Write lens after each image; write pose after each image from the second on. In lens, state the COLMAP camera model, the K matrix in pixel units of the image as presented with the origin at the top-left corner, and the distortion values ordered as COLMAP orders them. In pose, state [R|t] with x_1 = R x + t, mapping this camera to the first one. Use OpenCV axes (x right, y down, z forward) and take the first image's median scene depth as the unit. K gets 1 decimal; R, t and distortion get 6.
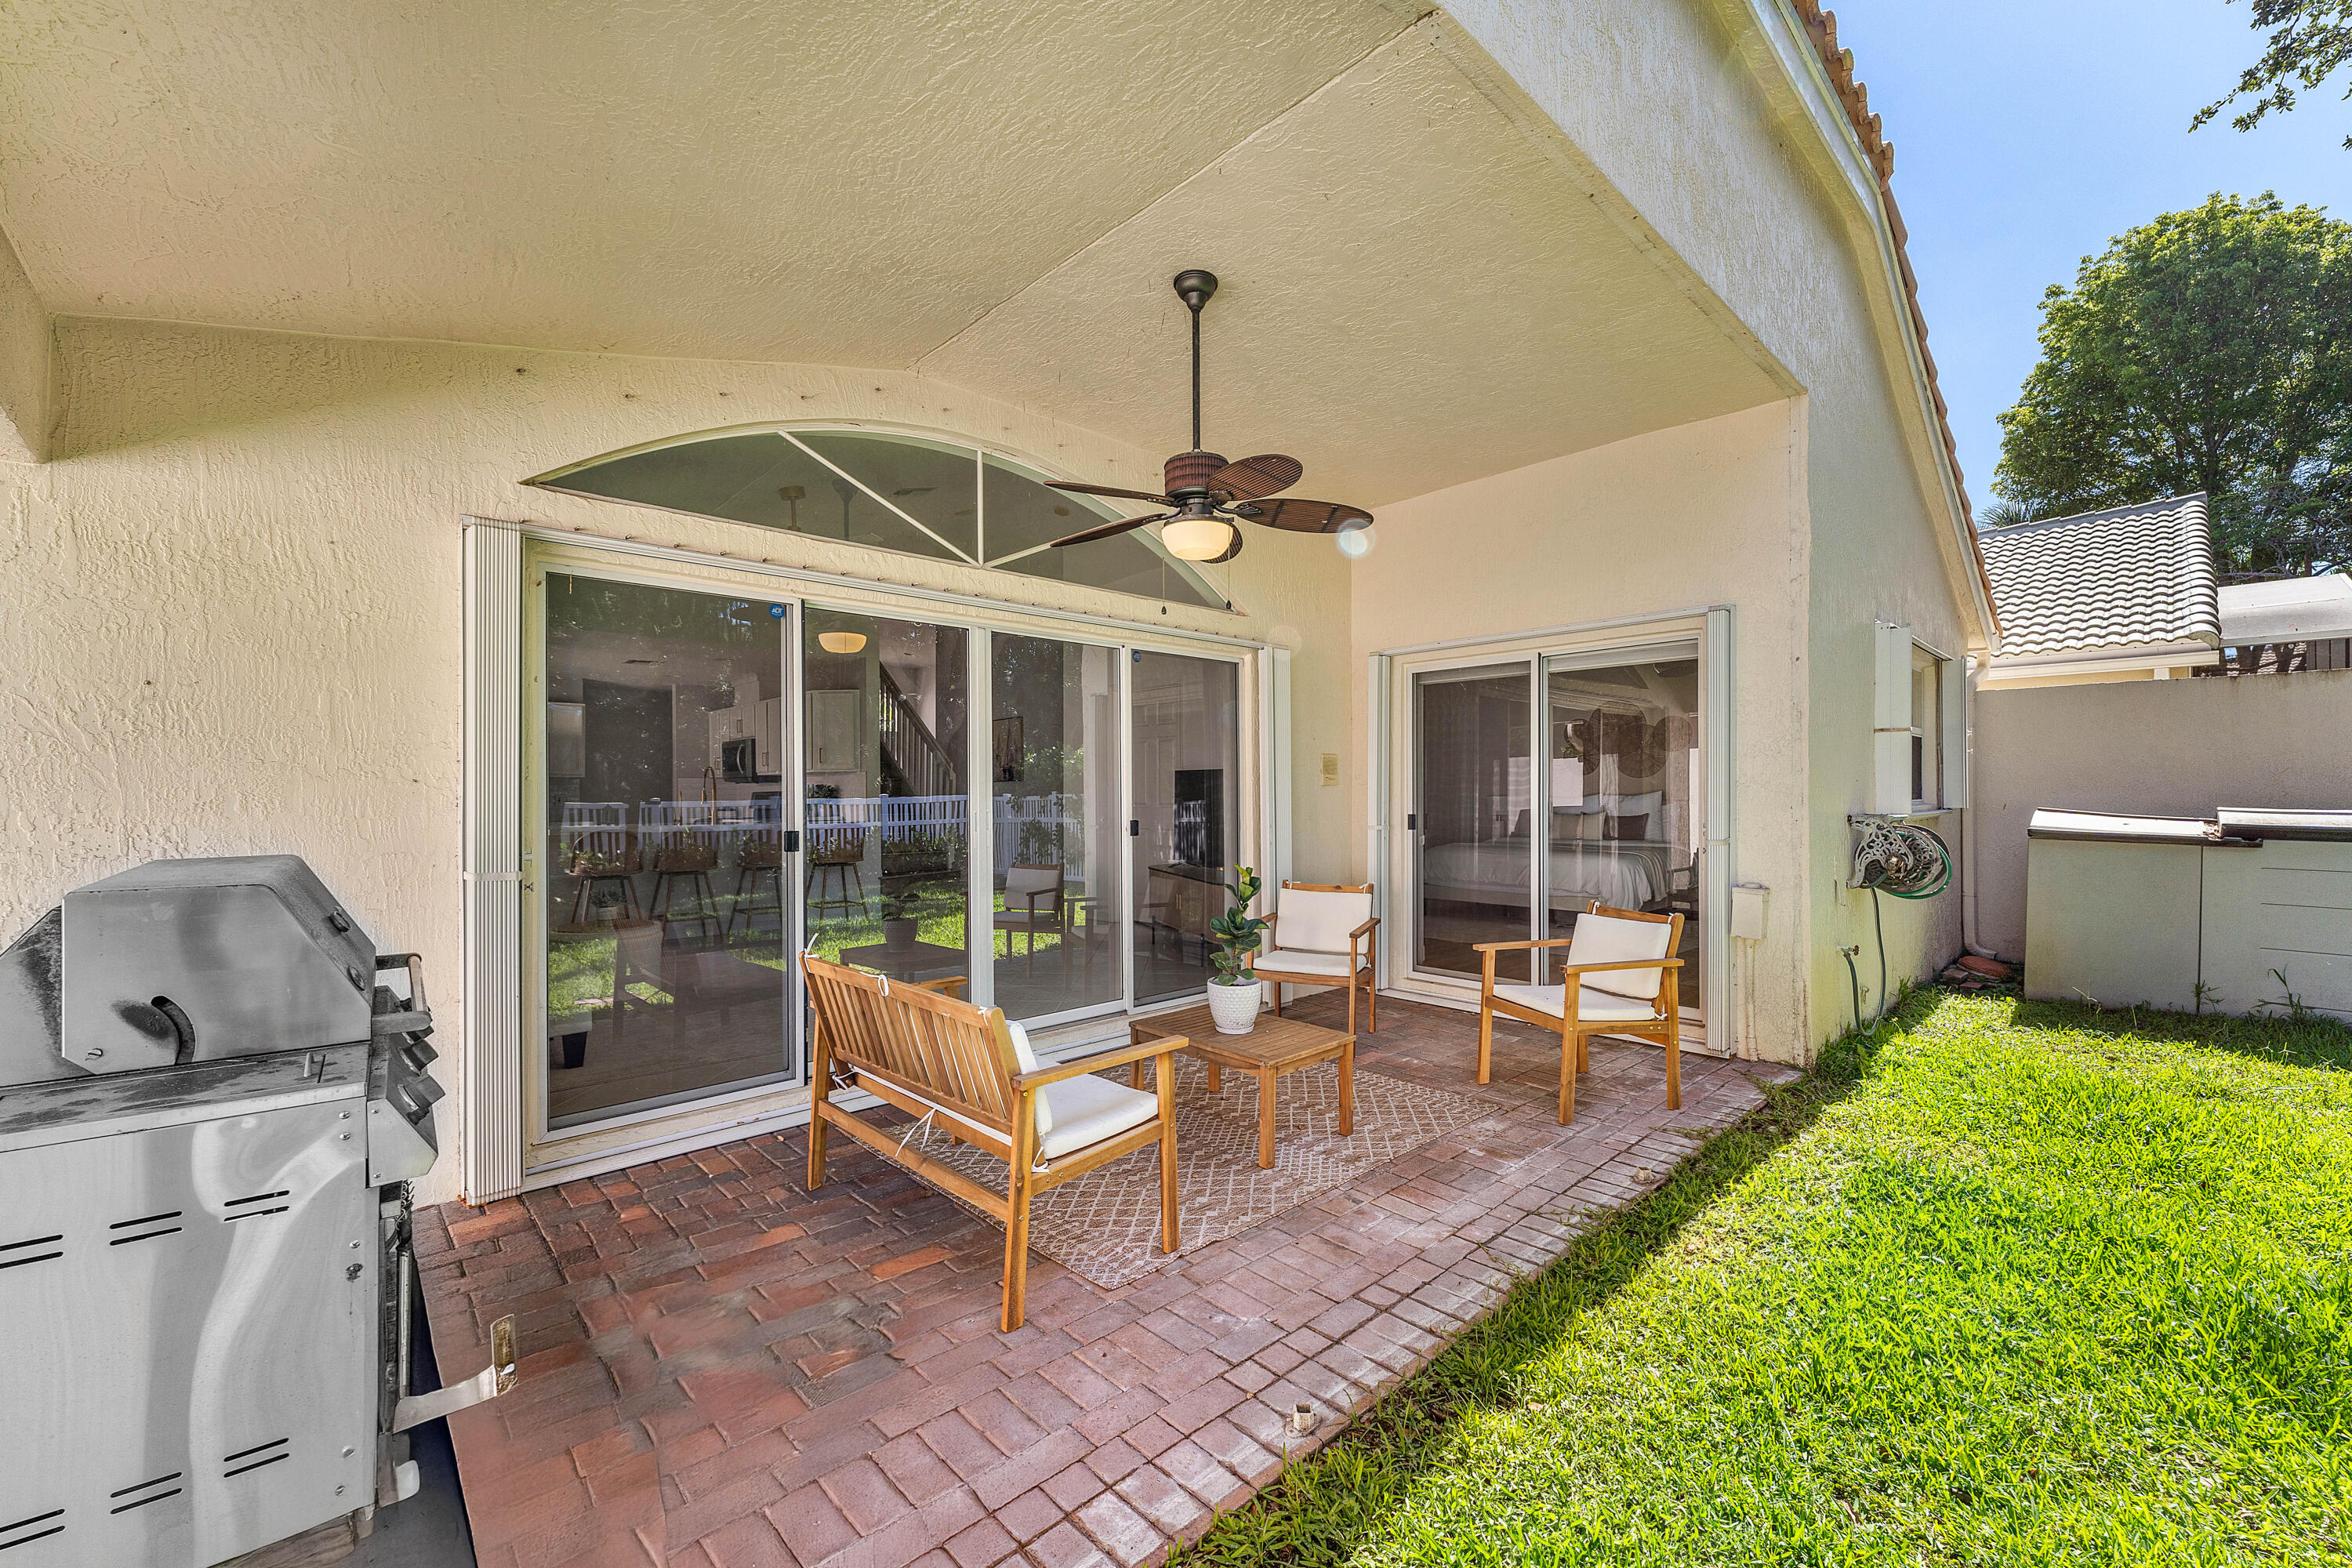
lens RADIAL K [[966.1, 0, 1189.7], [0, 966.1, 780.6], [0, 0, 1]] dist [-0.000939, 0.000264]
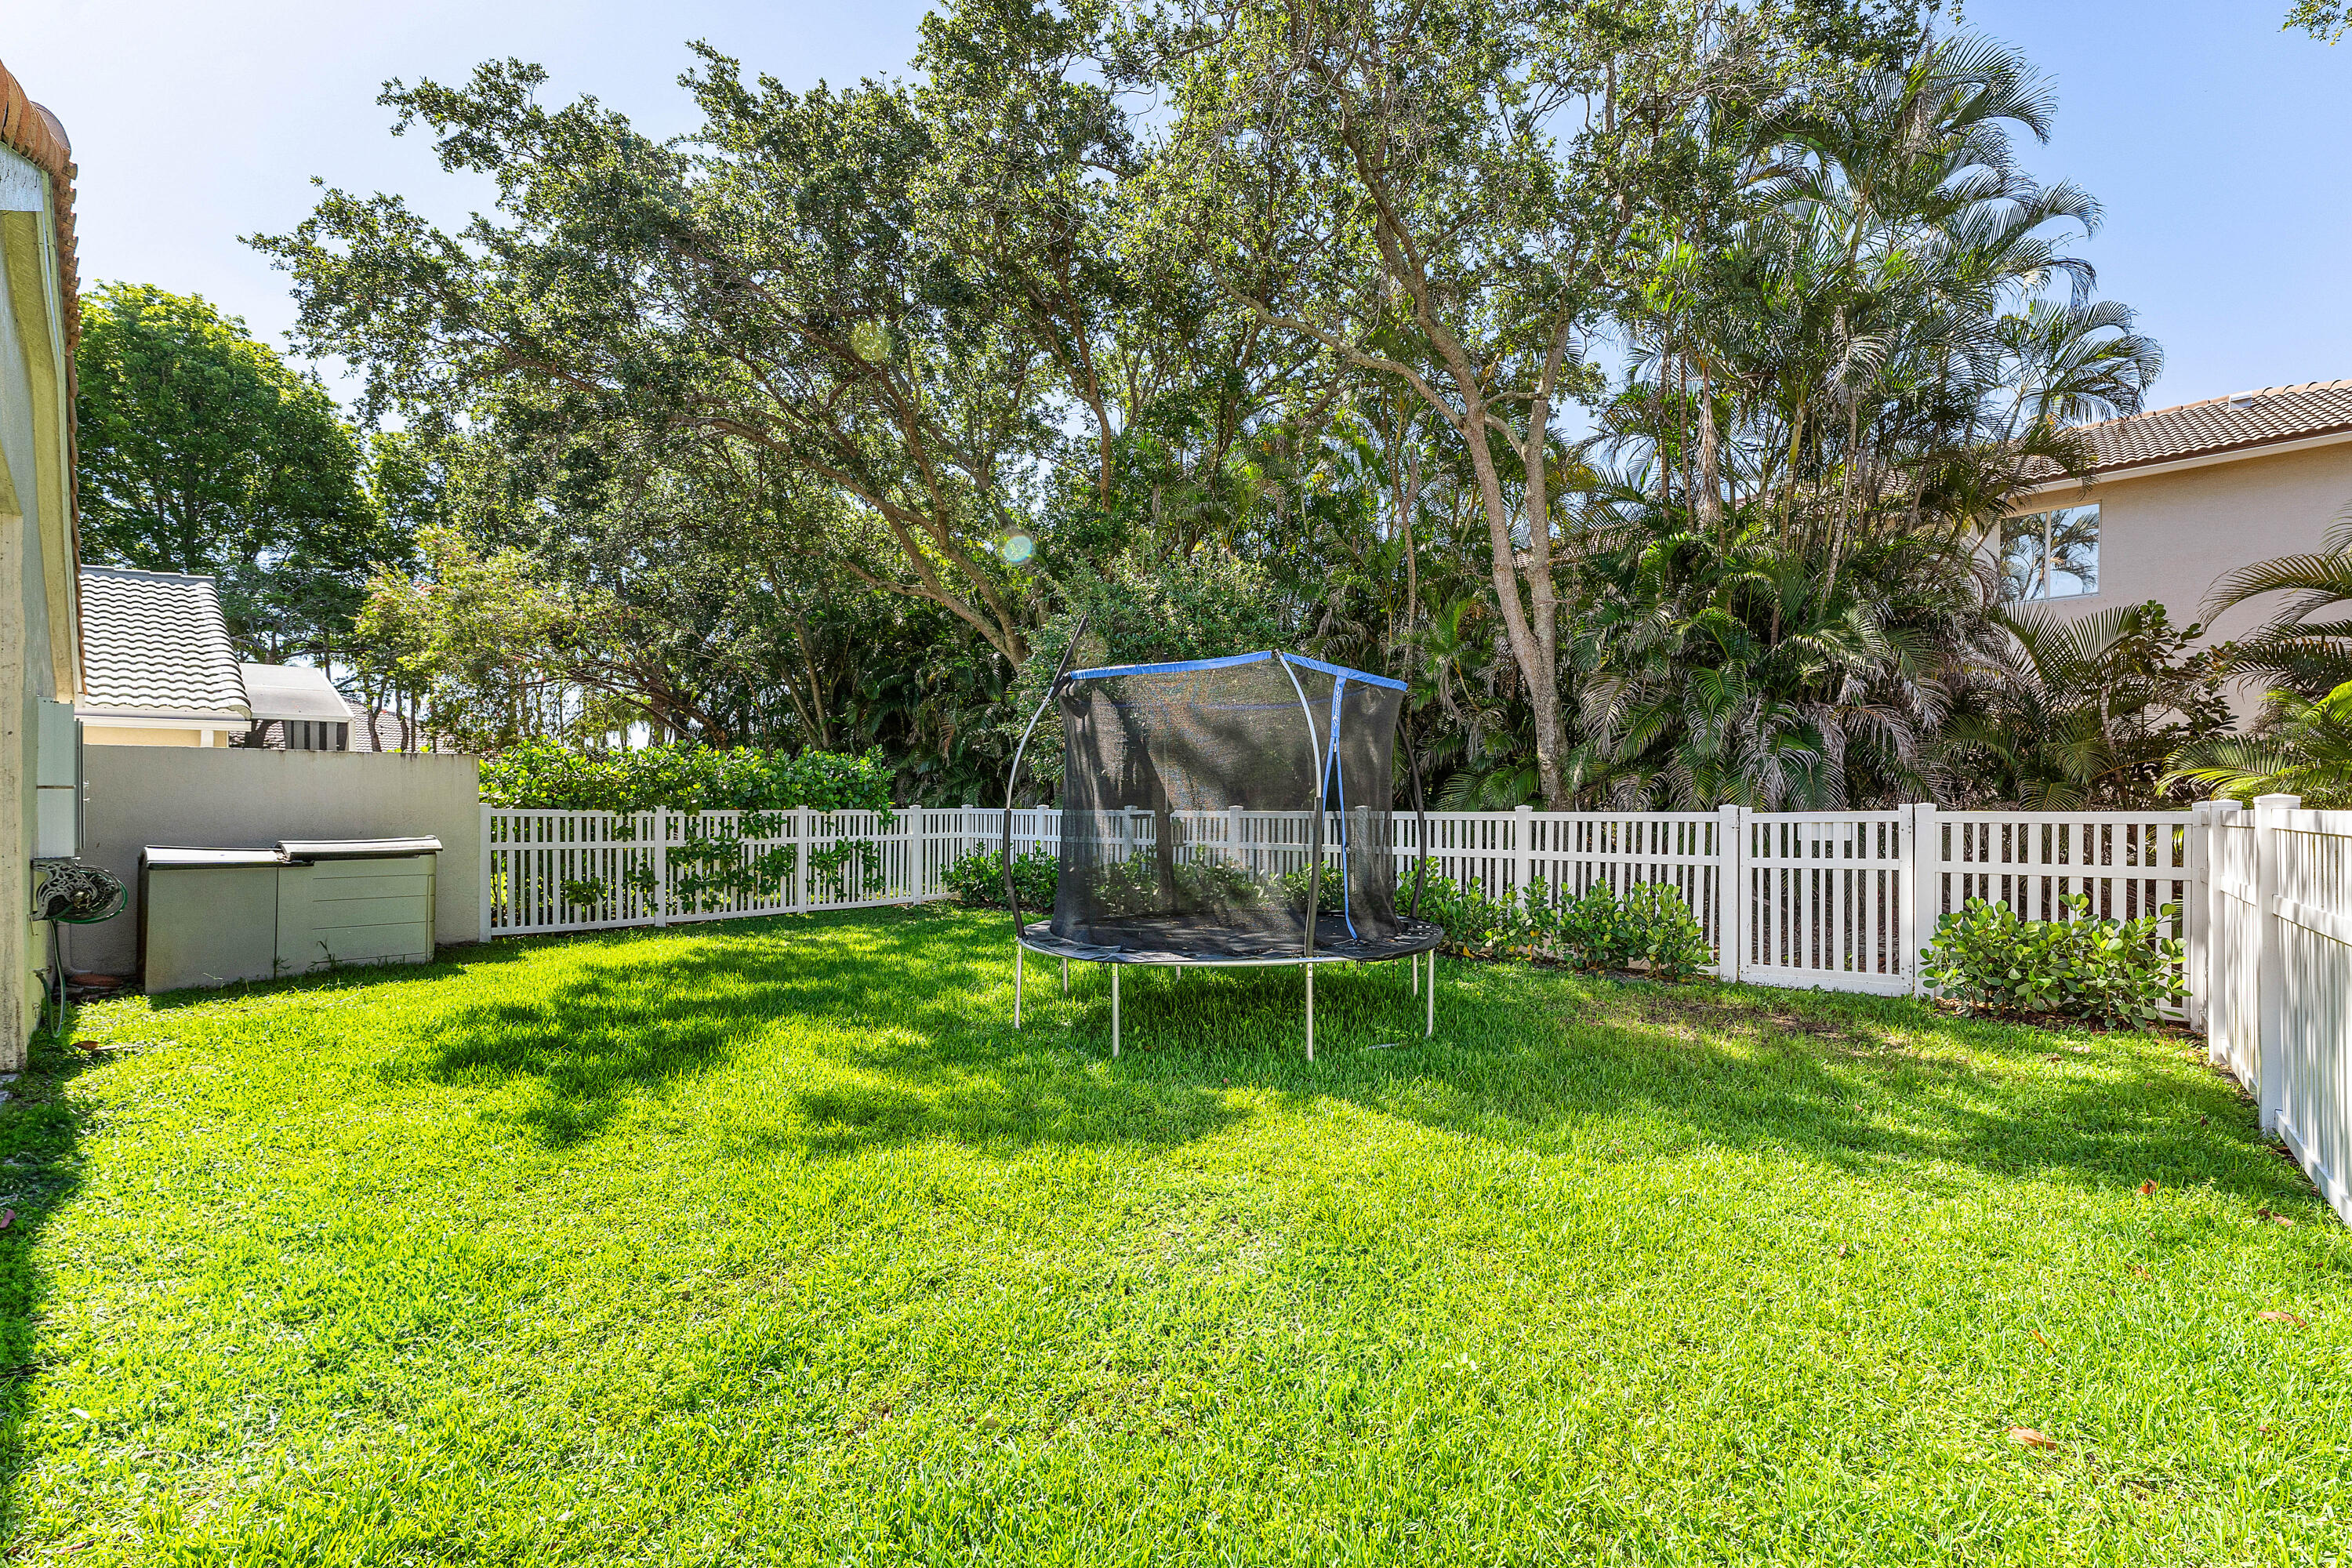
lens RADIAL K [[966.1, 0, 1179.8], [0, 966.1, 805.6], [0, 0, 1]] dist [-0.000939, 0.000264]
pose [[-0.063478, 0.001585, 0.997982, -0.565259], [-0.001500, 0.999997, -0.001684, -0.029643], [-0.997982, -0.001604, -0.063476, -0.322925]]
